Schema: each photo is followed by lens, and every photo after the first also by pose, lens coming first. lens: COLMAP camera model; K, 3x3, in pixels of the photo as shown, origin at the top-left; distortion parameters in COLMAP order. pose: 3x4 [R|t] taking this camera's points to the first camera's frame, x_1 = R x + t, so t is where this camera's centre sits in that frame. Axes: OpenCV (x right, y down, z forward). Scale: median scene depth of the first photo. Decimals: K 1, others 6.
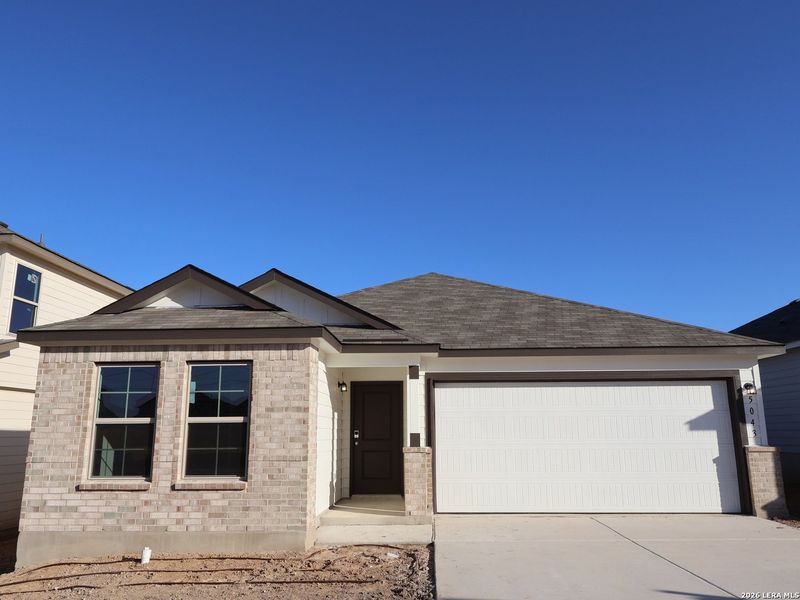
lens RADIAL K [[603.5, 0, 400.0], [0, 603.5, 300.0], [0, 0, 1]] dist [-0.000138, 0.001591]
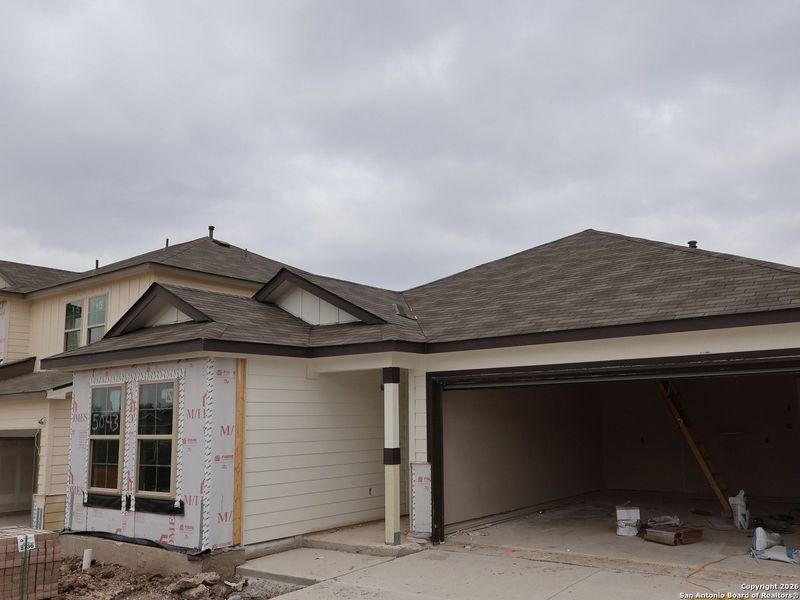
lens RADIAL K [[713.4, 0, 400.1], [0, 713.4, 318.9], [0, 0, 1]] dist [-0.001435, -0.002880]
pose [[0.819030, -0.089120, -0.566786, 0.485200], [0.132301, 0.990576, 0.035425, 0.010462], [0.558288, -0.104001, 0.823103, 0.182243]]
